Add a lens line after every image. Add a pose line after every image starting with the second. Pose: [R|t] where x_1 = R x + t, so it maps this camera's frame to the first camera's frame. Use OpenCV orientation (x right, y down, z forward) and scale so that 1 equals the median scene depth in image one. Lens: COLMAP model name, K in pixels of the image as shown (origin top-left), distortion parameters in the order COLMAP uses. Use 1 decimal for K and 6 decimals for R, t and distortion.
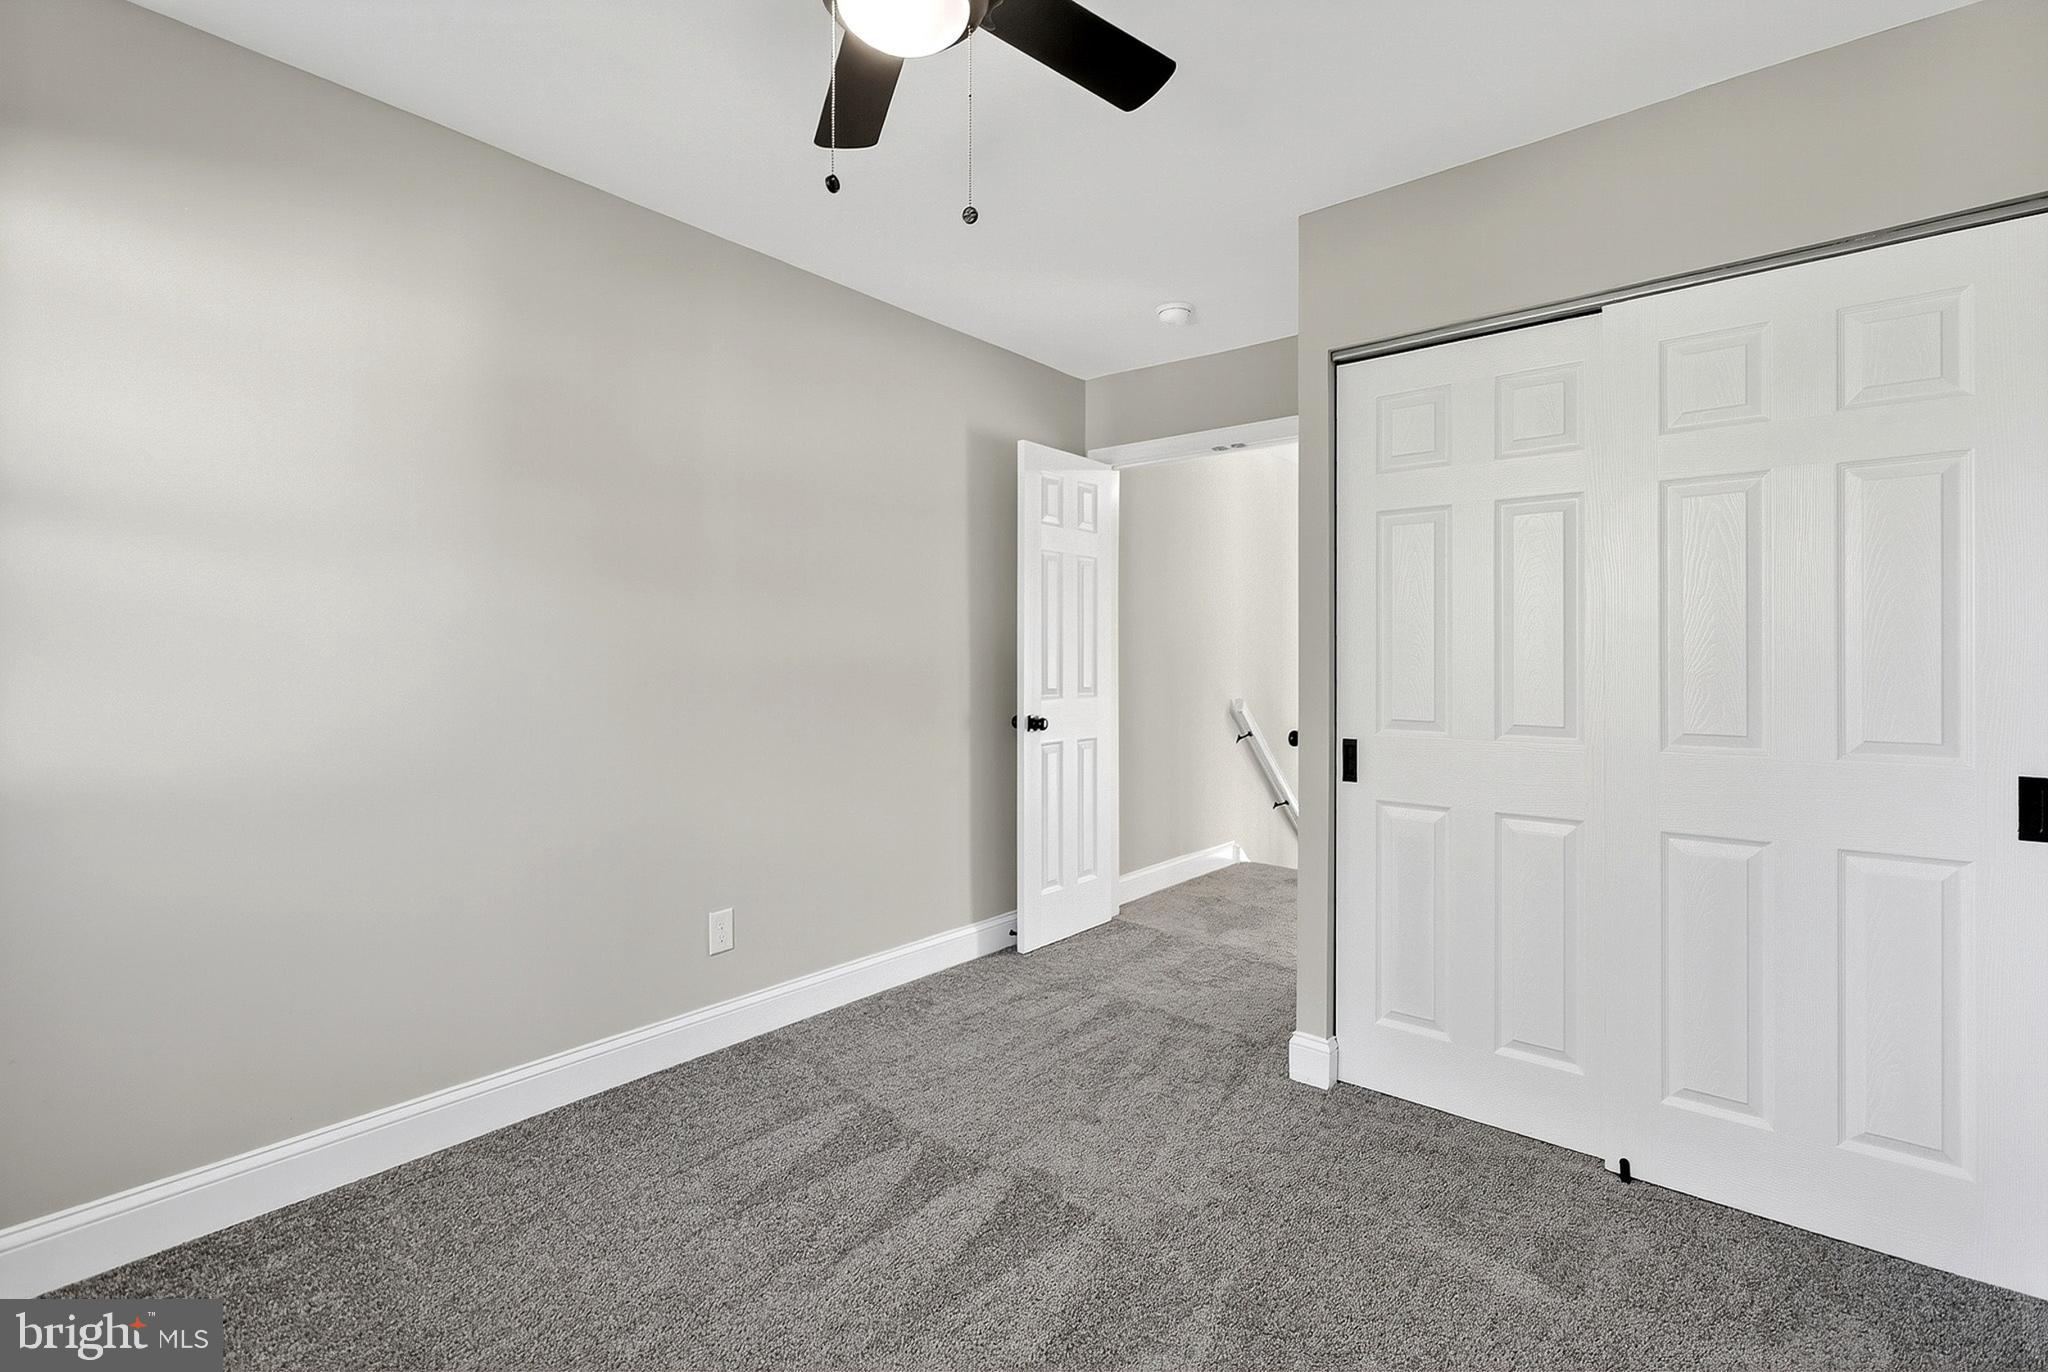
lens RADIAL K [[909.9, 0, 1026.3], [0, 909.9, 665.7], [0, 0, 1]] dist [0.000335, -0.000126]
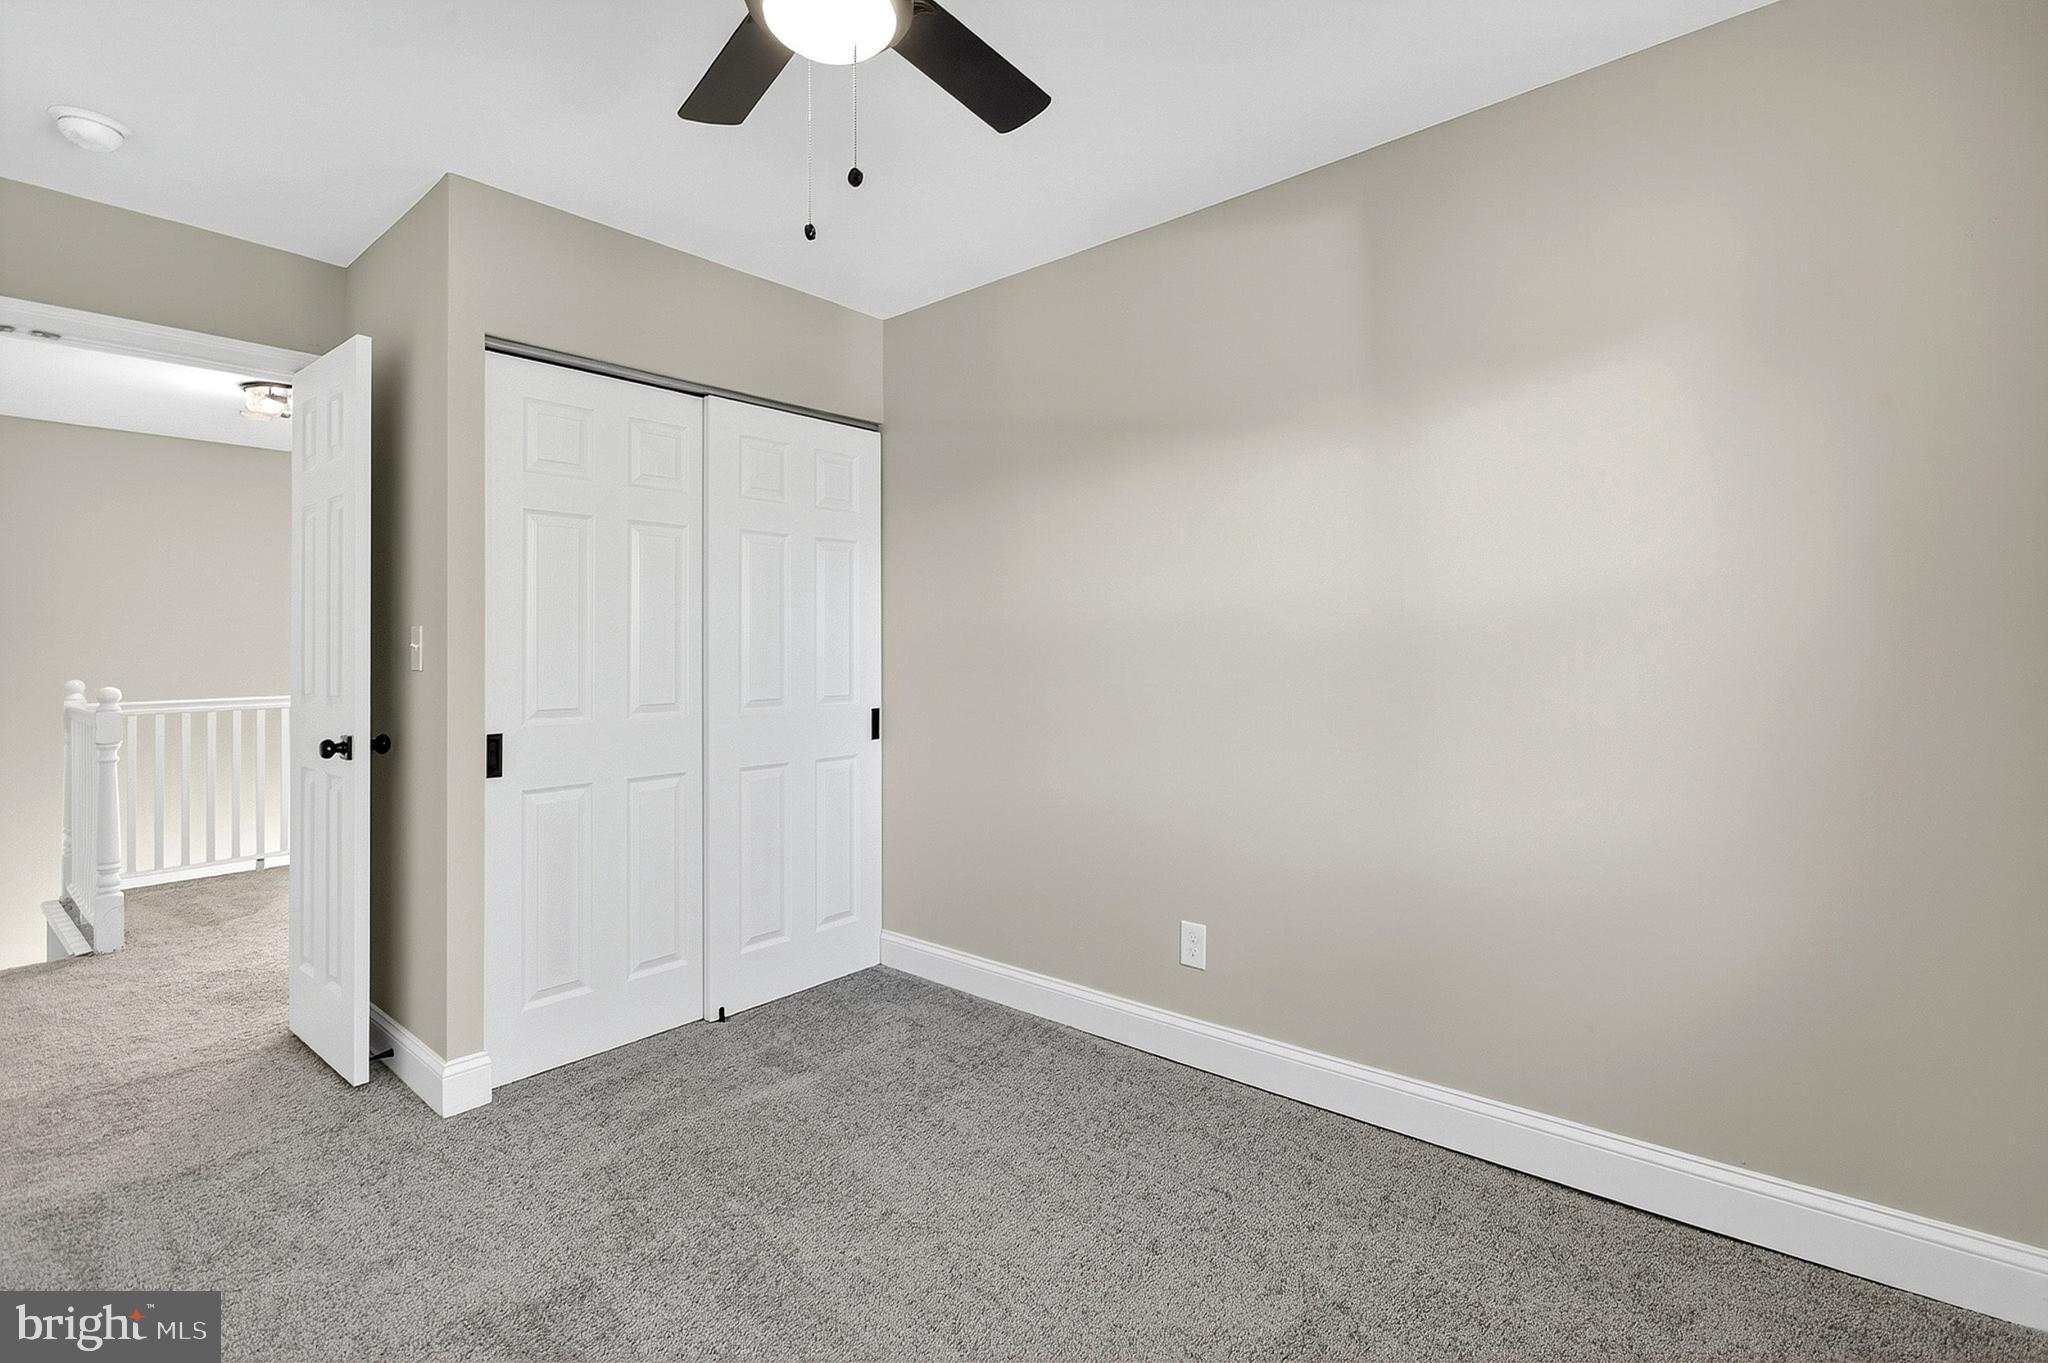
lens RADIAL K [[938.0, 0, 1021.5], [0, 938.0, 631.4], [0, 0, 1]] dist [-0.001005, -0.000306]
pose [[0.026790, 0.010884, 0.999582, -0.736984], [0.010778, 0.999879, -0.011176, -0.014889], [-0.999583, 0.011073, 0.026669, 0.463842]]
